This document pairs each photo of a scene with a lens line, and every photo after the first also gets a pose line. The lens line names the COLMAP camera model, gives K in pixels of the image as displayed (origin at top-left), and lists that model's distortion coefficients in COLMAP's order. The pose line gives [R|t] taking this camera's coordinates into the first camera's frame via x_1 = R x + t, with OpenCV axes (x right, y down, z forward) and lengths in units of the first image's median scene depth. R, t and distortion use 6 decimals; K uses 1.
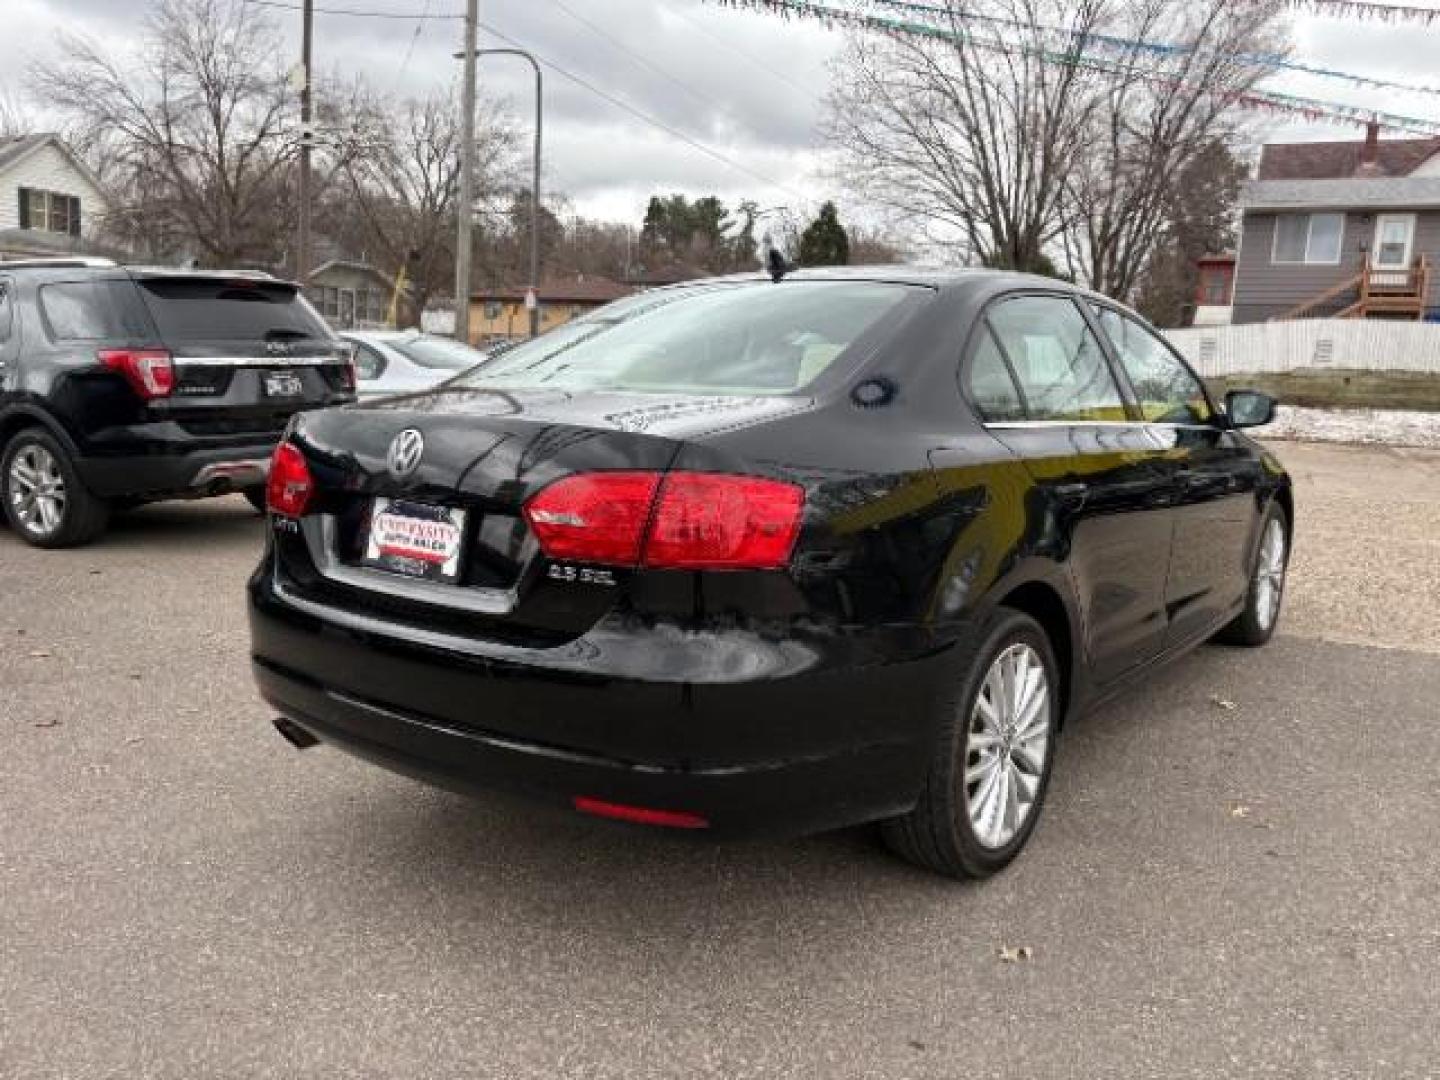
lens RADIAL K [[1093.7, 0, 723.9], [0, 1093.7, 537.5], [0, 0, 1]] dist [0.039074, -0.035918]
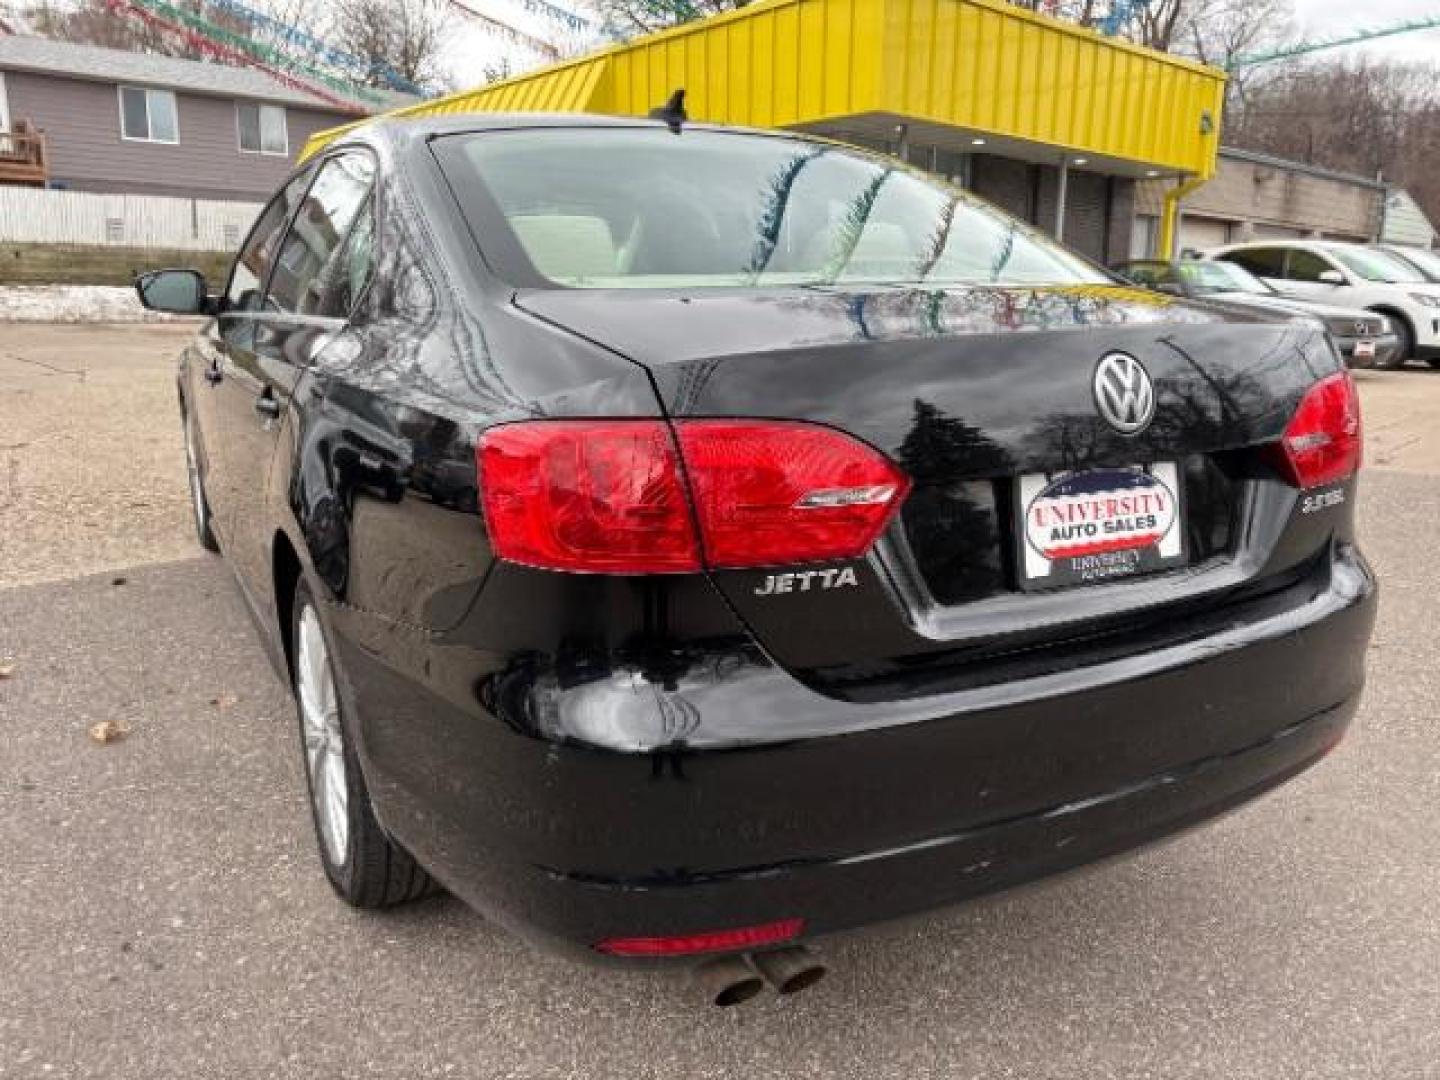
lens RADIAL K [[1093.7, 0, 725.3], [0, 1093.7, 539.0], [0, 0, 1]] dist [0.039074, -0.035918]
pose [[0.392220, -0.231292, 0.890319, -0.086460], [0.129961, 0.972098, 0.195284, -0.013290], [-0.910645, 0.039113, 0.411335, 0.084838]]
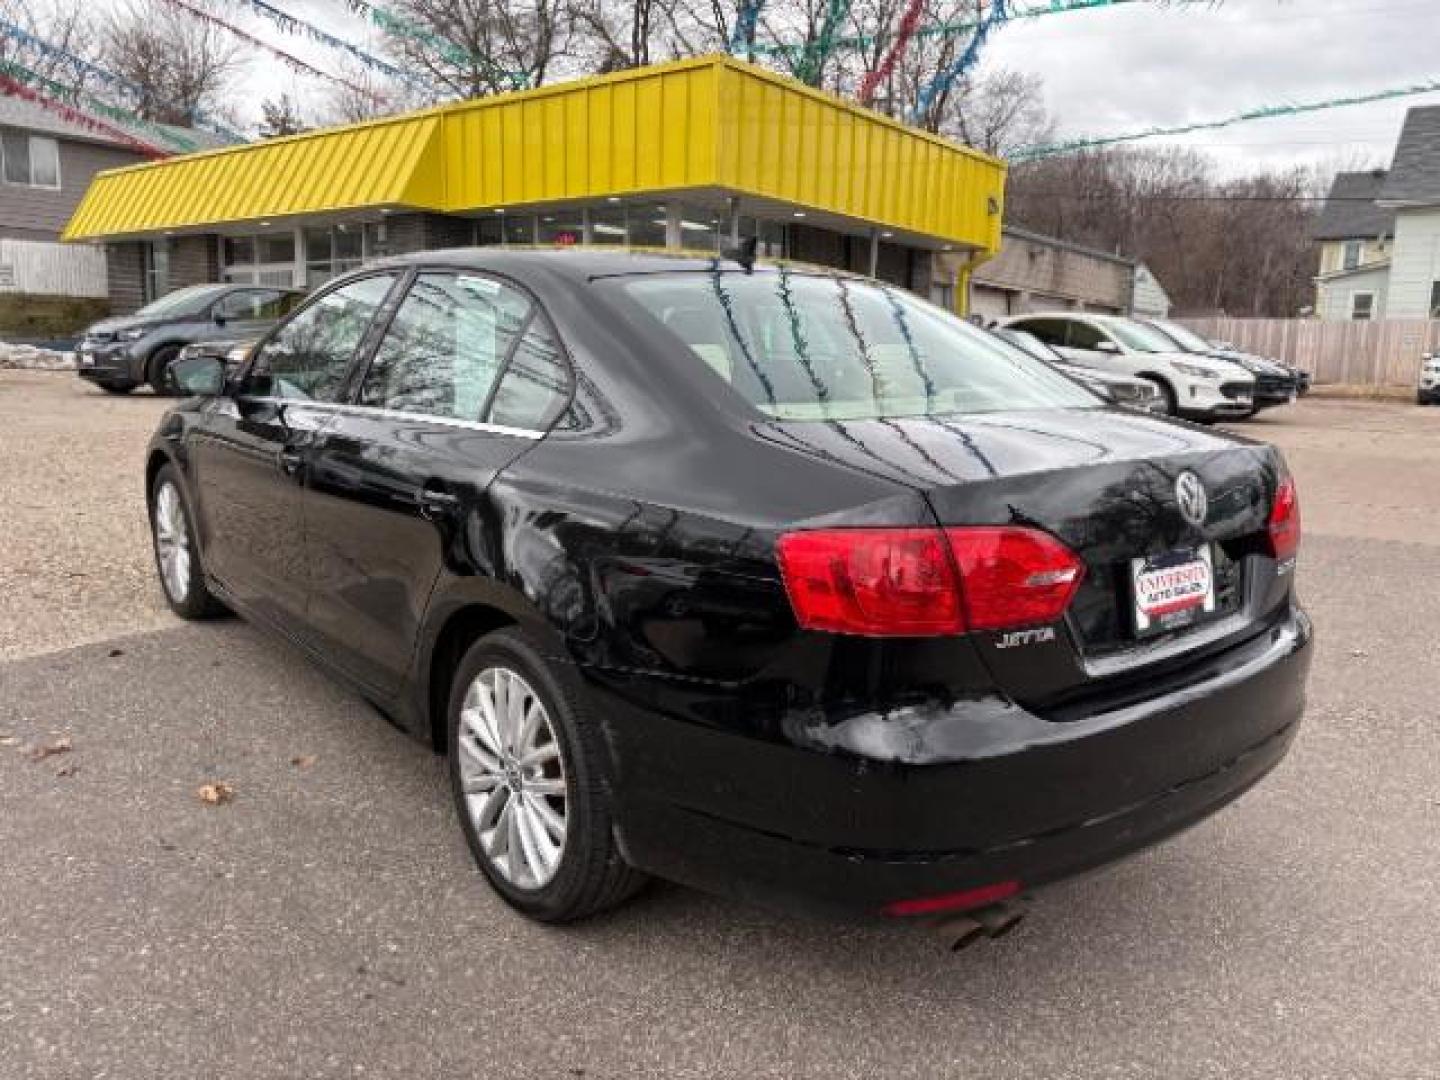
lens RADIAL K [[1093.7, 0, 722.3], [0, 1093.7, 532.0], [0, 0, 1]] dist [0.039074, -0.035918]
pose [[0.217409, -0.192856, 0.956838, -0.112565], [0.113653, 0.978620, 0.171423, -0.022475], [-0.969441, 0.071479, 0.234680, 0.104053]]
